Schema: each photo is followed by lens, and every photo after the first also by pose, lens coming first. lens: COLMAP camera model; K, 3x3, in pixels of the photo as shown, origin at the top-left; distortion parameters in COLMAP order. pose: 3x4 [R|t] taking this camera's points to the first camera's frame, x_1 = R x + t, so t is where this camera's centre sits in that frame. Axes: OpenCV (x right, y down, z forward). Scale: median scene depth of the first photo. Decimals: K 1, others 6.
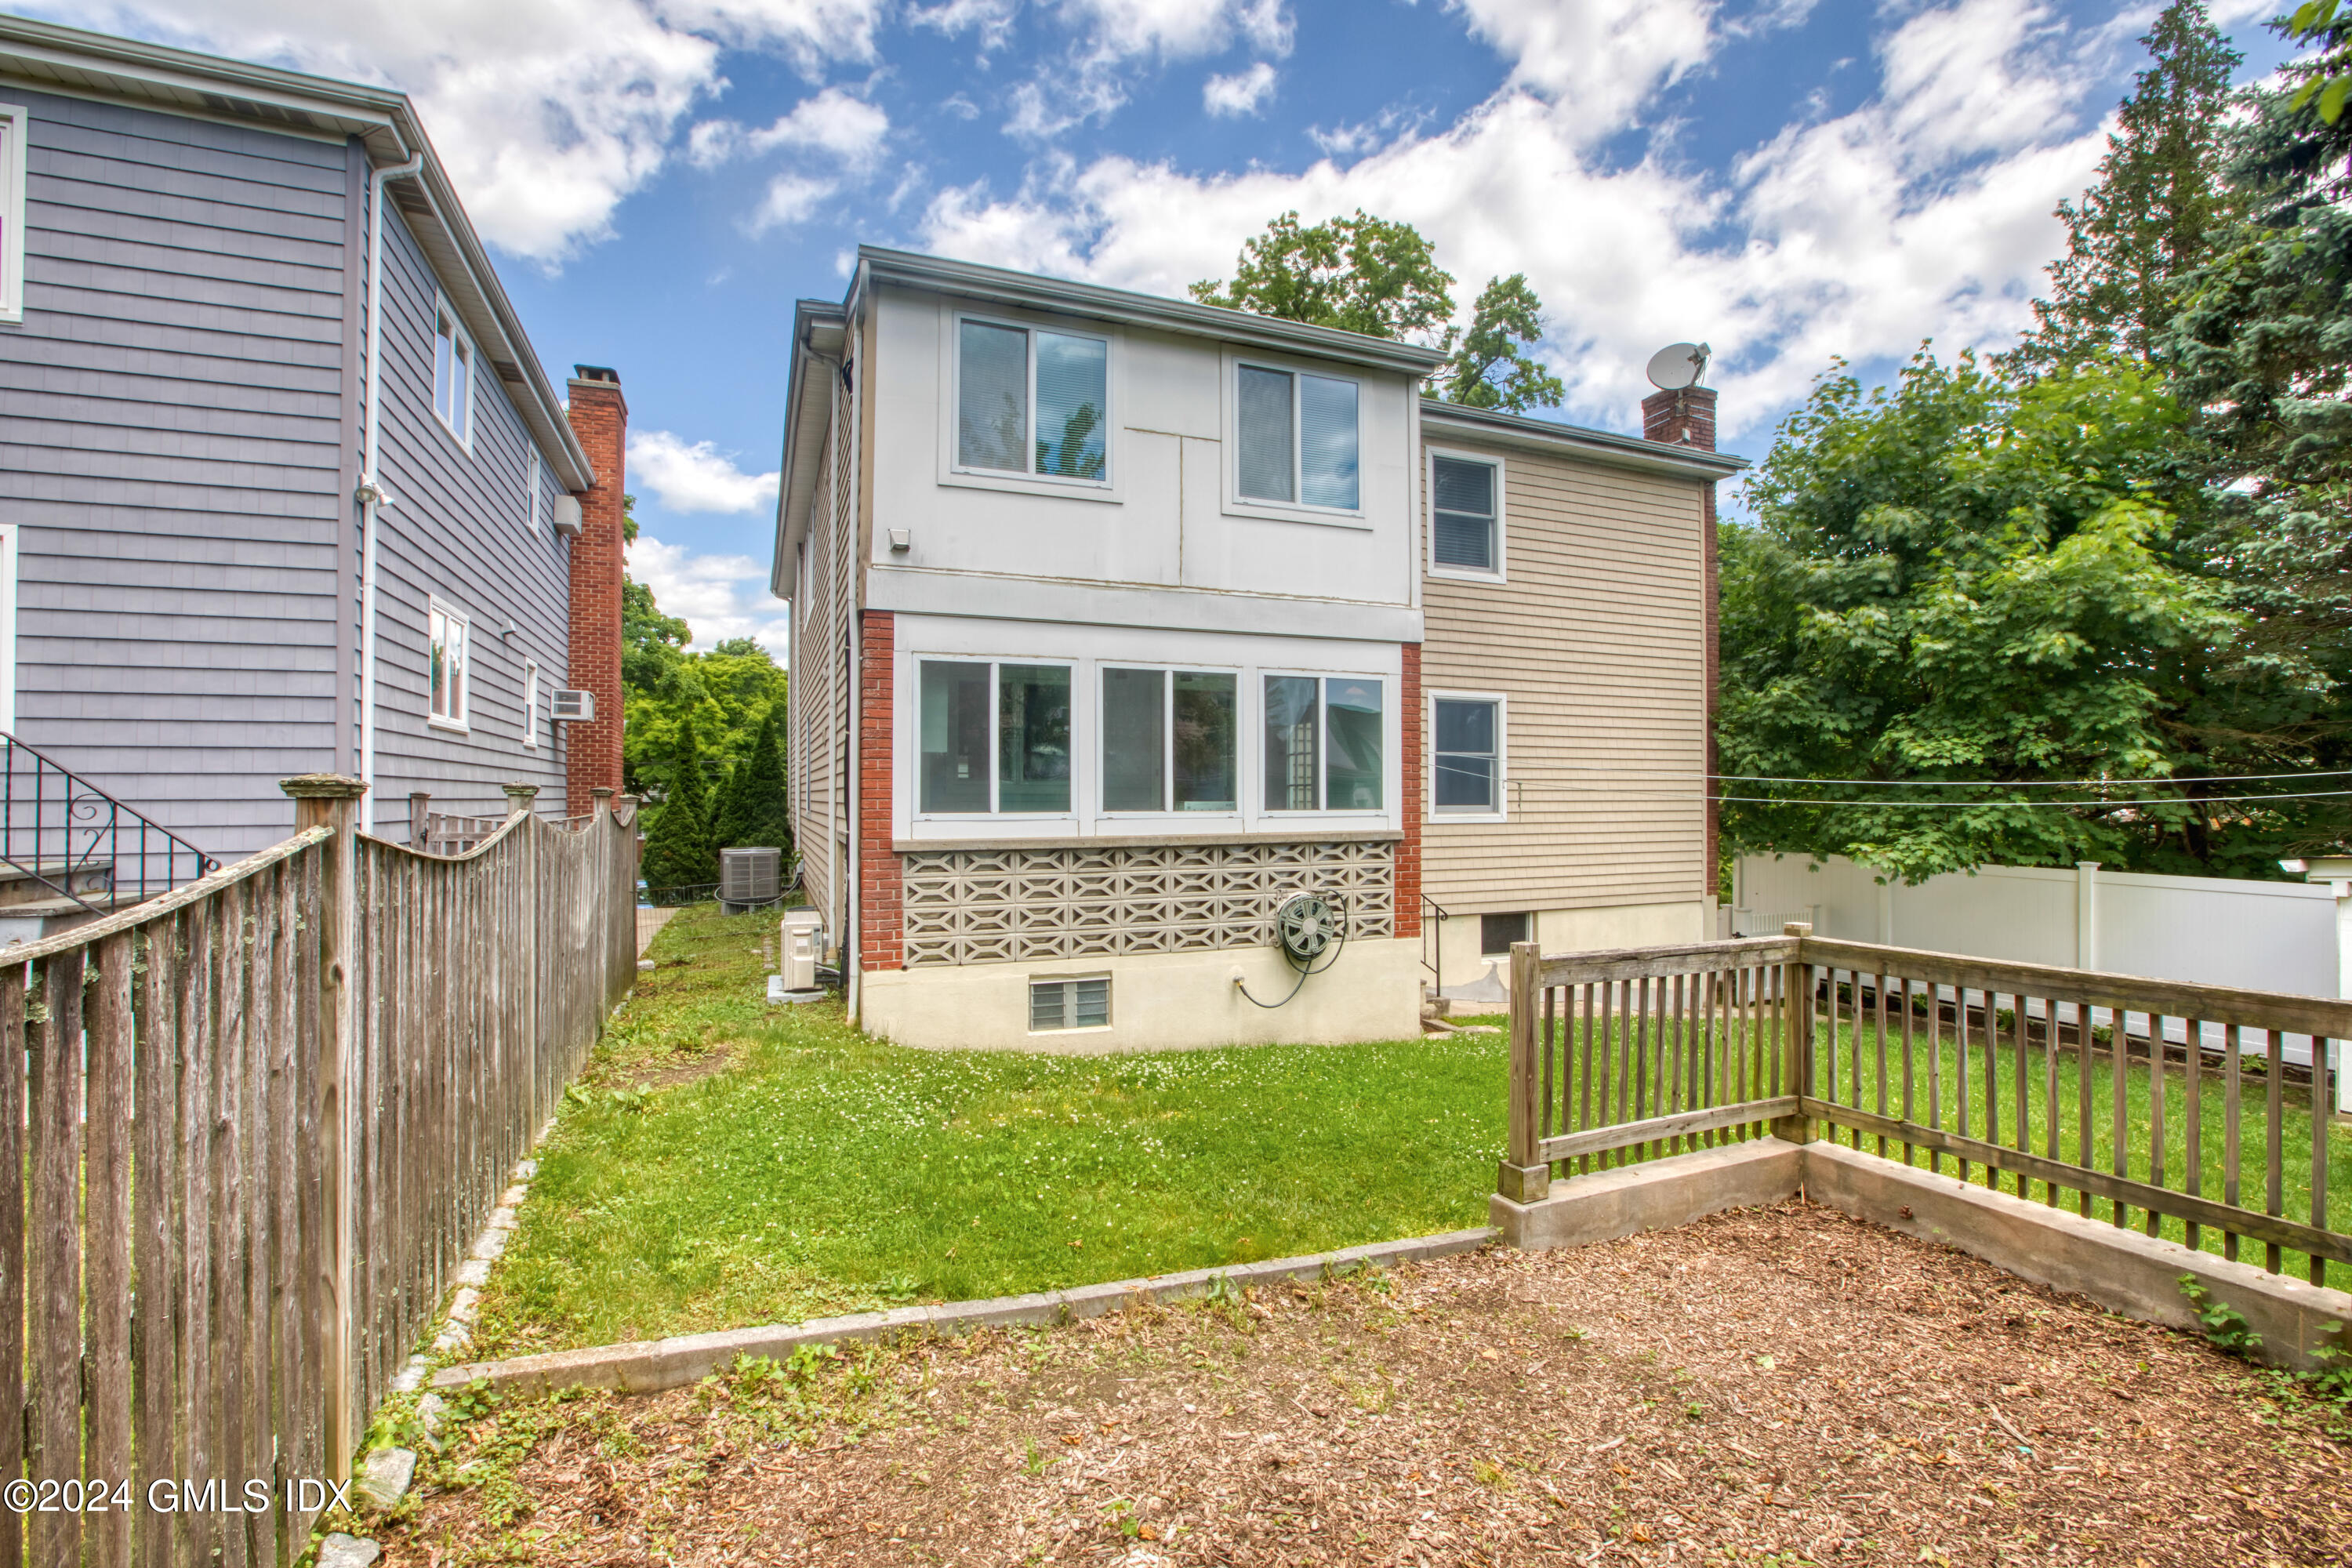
lens RADIAL K [[1086.0, 0, 1174.6], [0, 1086.0, 777.0], [0, 0, 1]] dist [-0.047237, 0.020996]
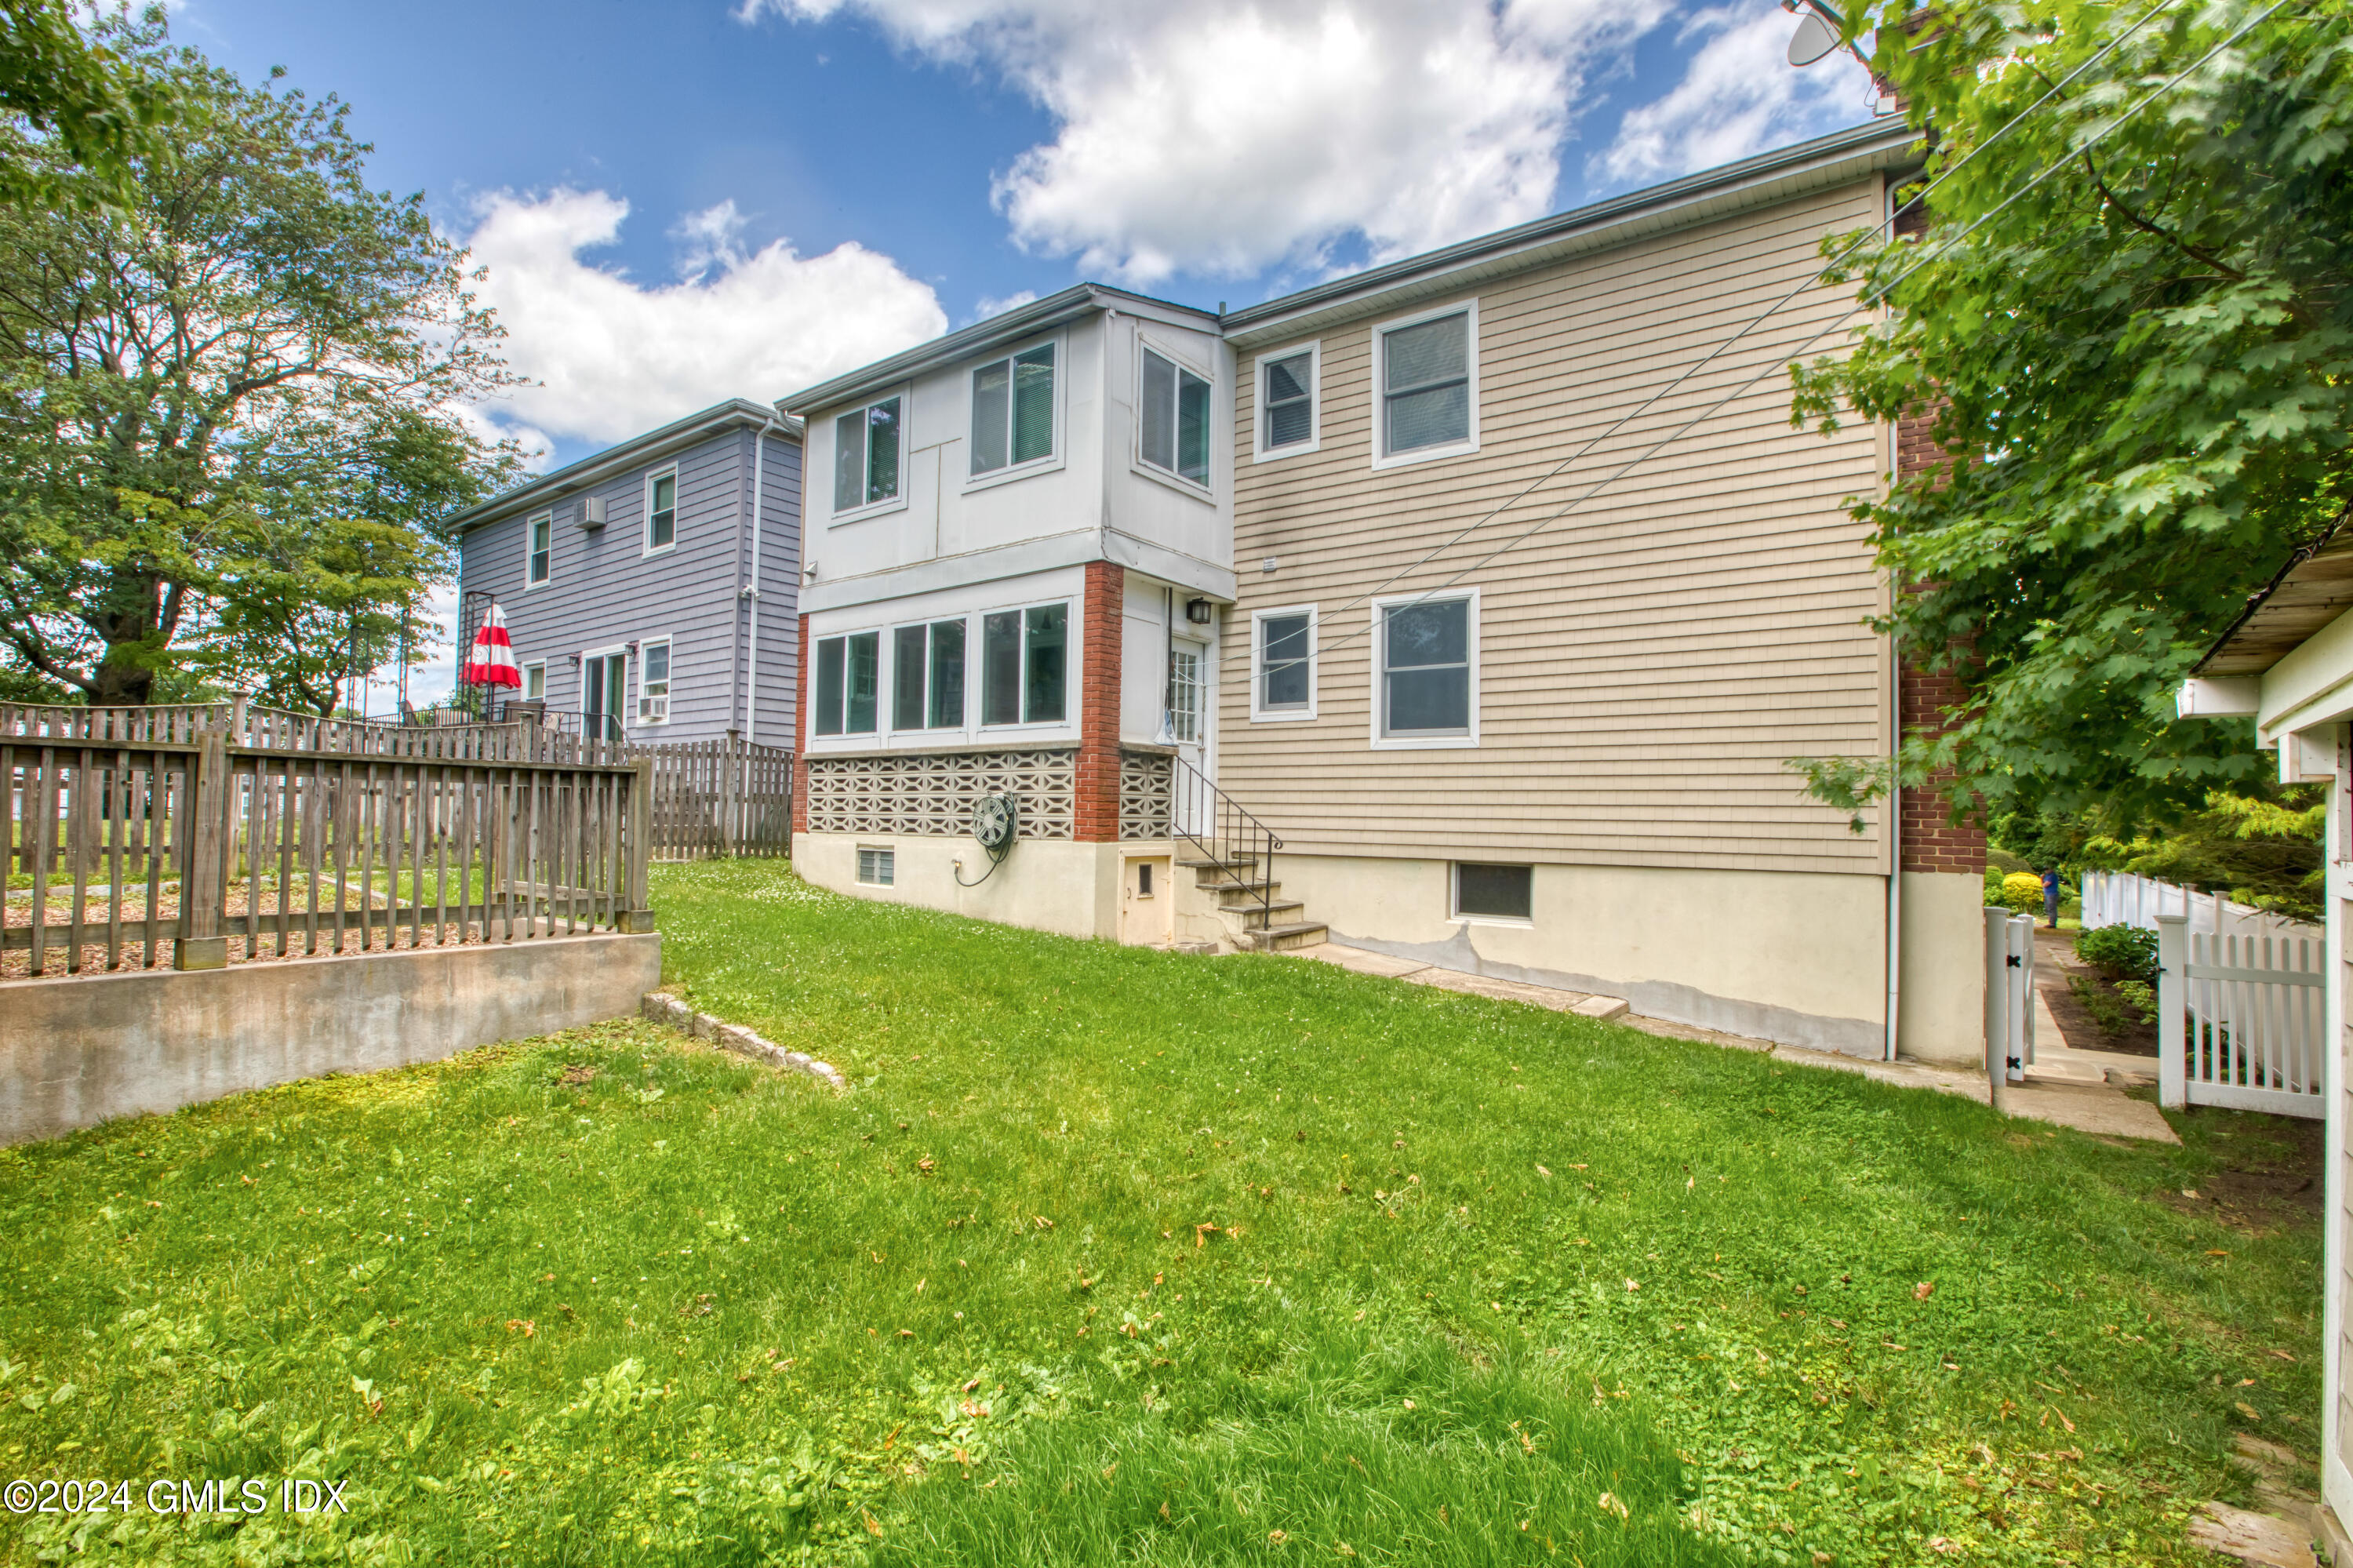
lens RADIAL K [[1086.5, 0, 1175.1], [0, 1086.5, 777.0], [0, 0, 1]] dist [-0.047237, 0.020996]
pose [[0.500241, -0.027331, -0.865455, 1.430161], [-0.002998, 0.999441, -0.033295, 0.147518], [0.865881, 0.019250, 0.499879, 0.672877]]
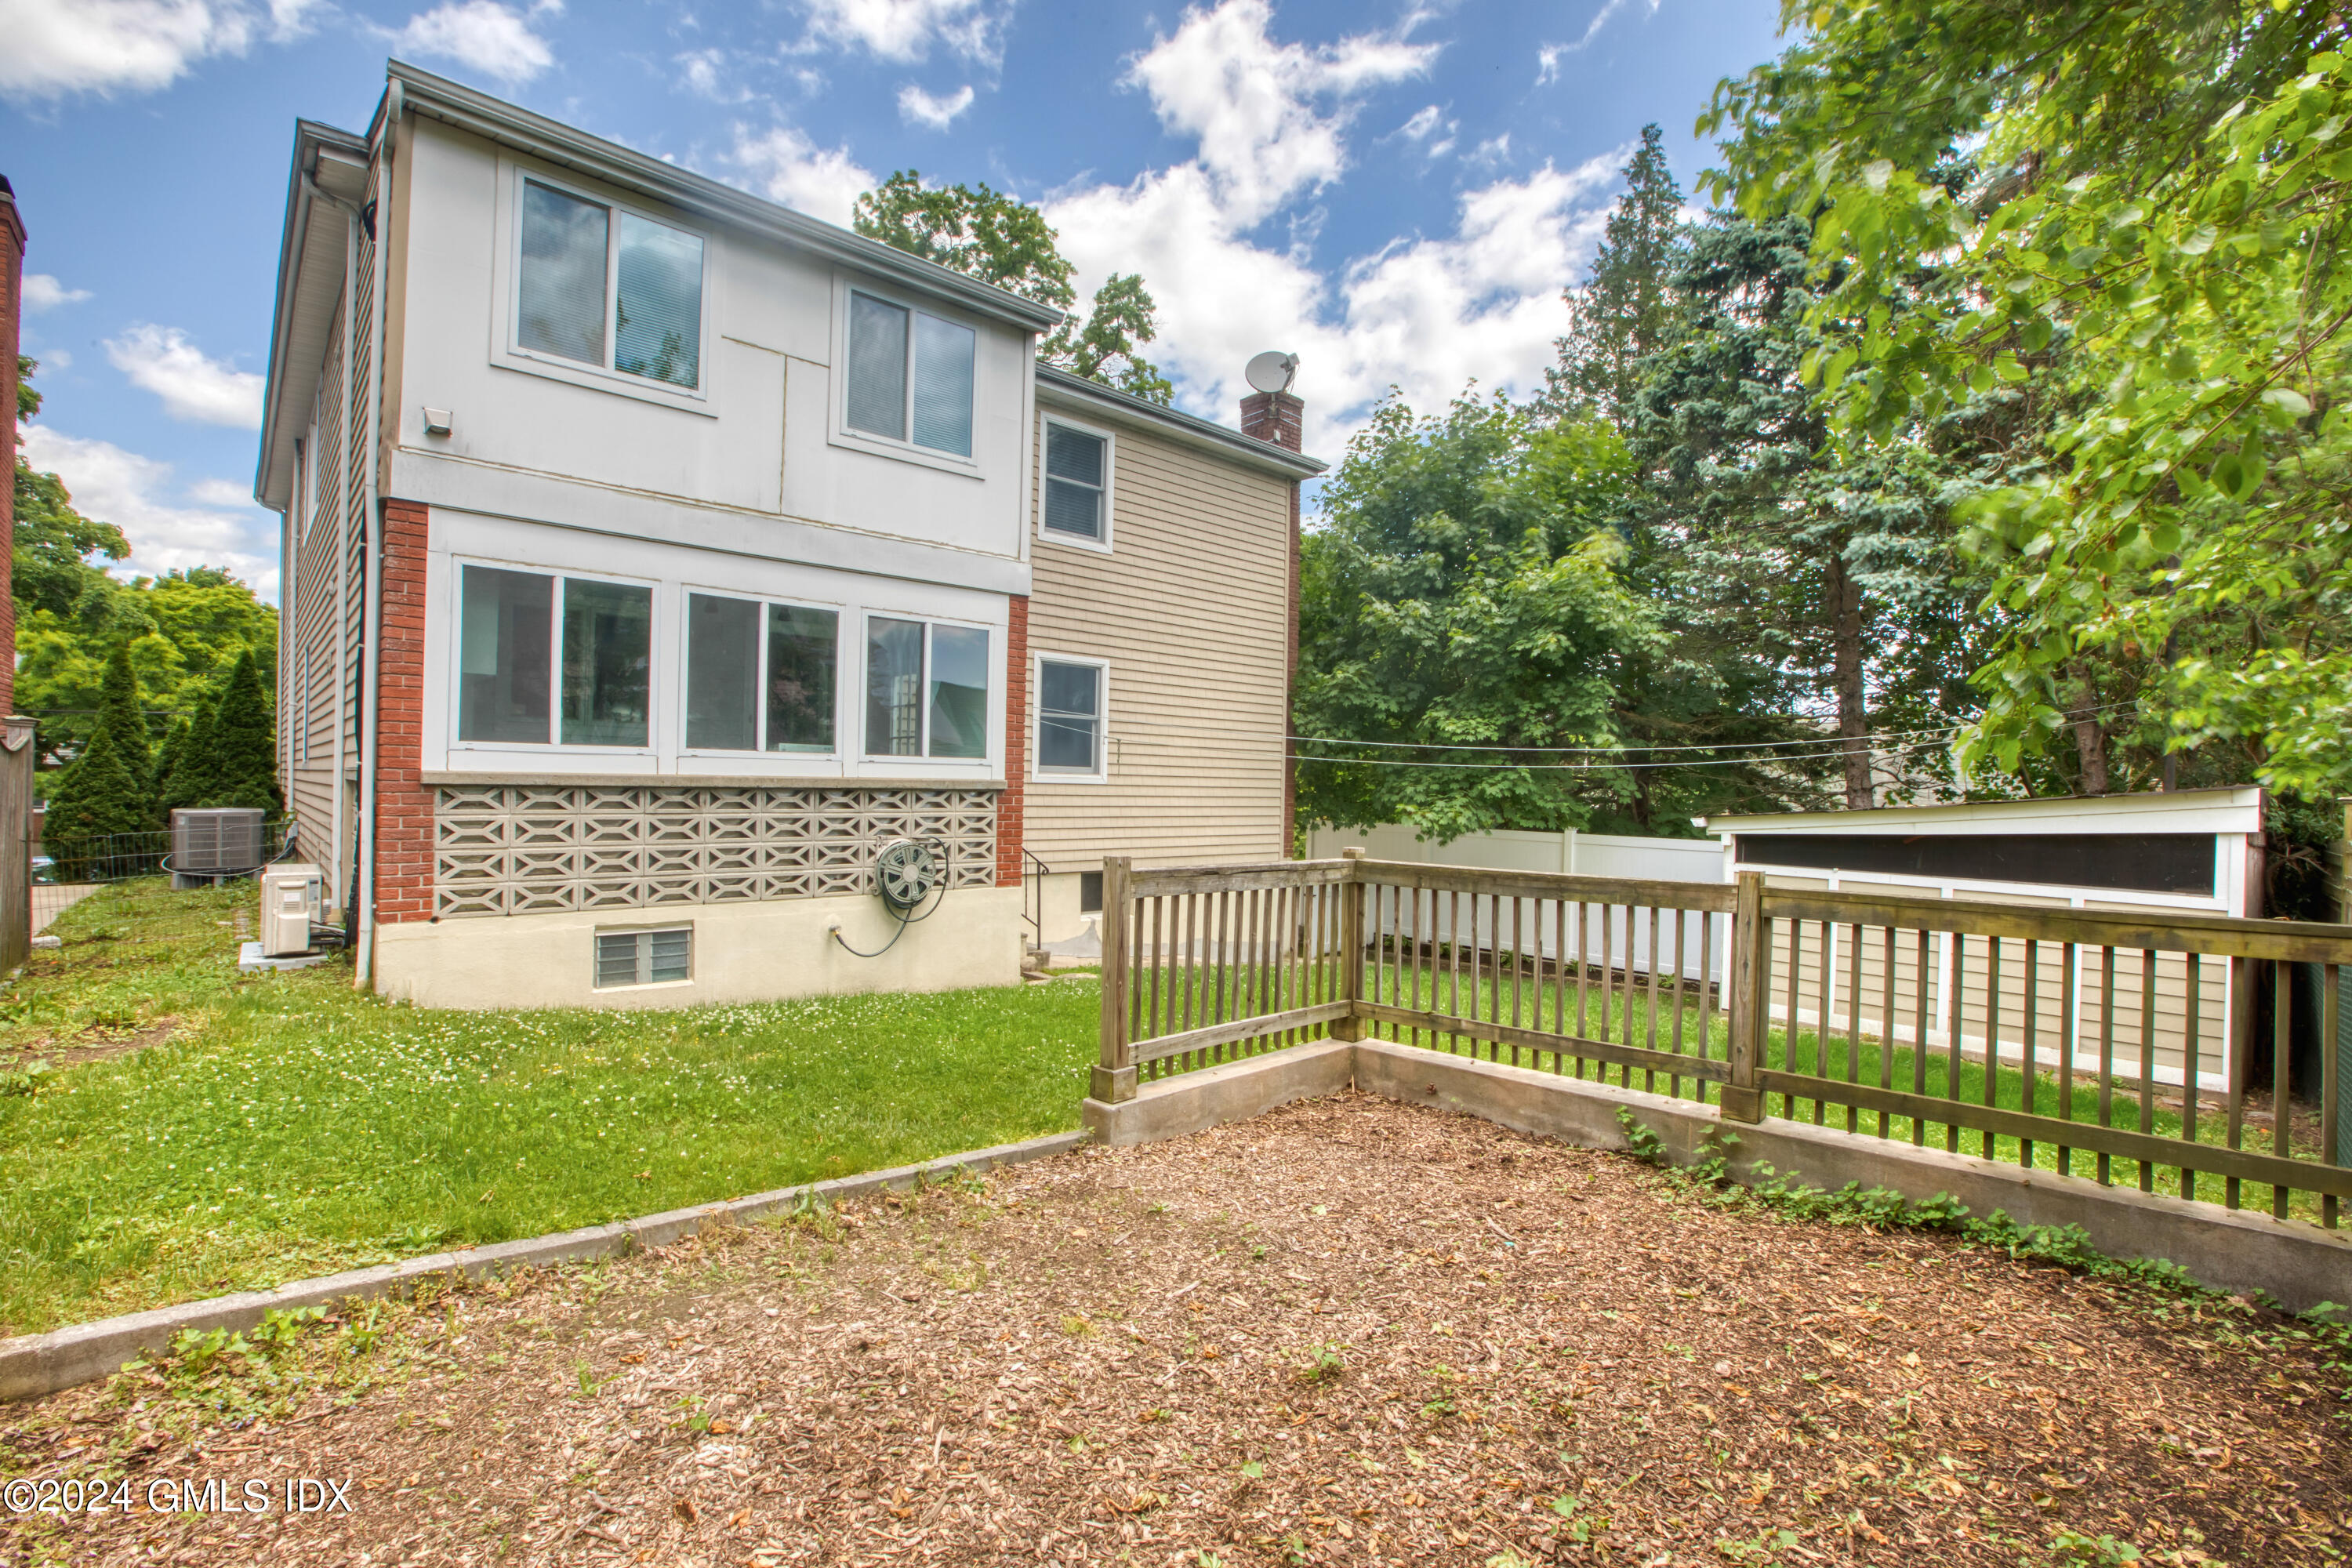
lens RADIAL K [[1086.0, 0, 1174.6], [0, 1086.0, 777.0], [0, 0, 1]] dist [-0.047237, 0.020996]
pose [[0.936371, 0.019623, 0.350464, 0.003032], [-0.024531, 0.999653, 0.009571, 0.040309], [-0.350155, -0.017559, 0.936527, -0.001163]]
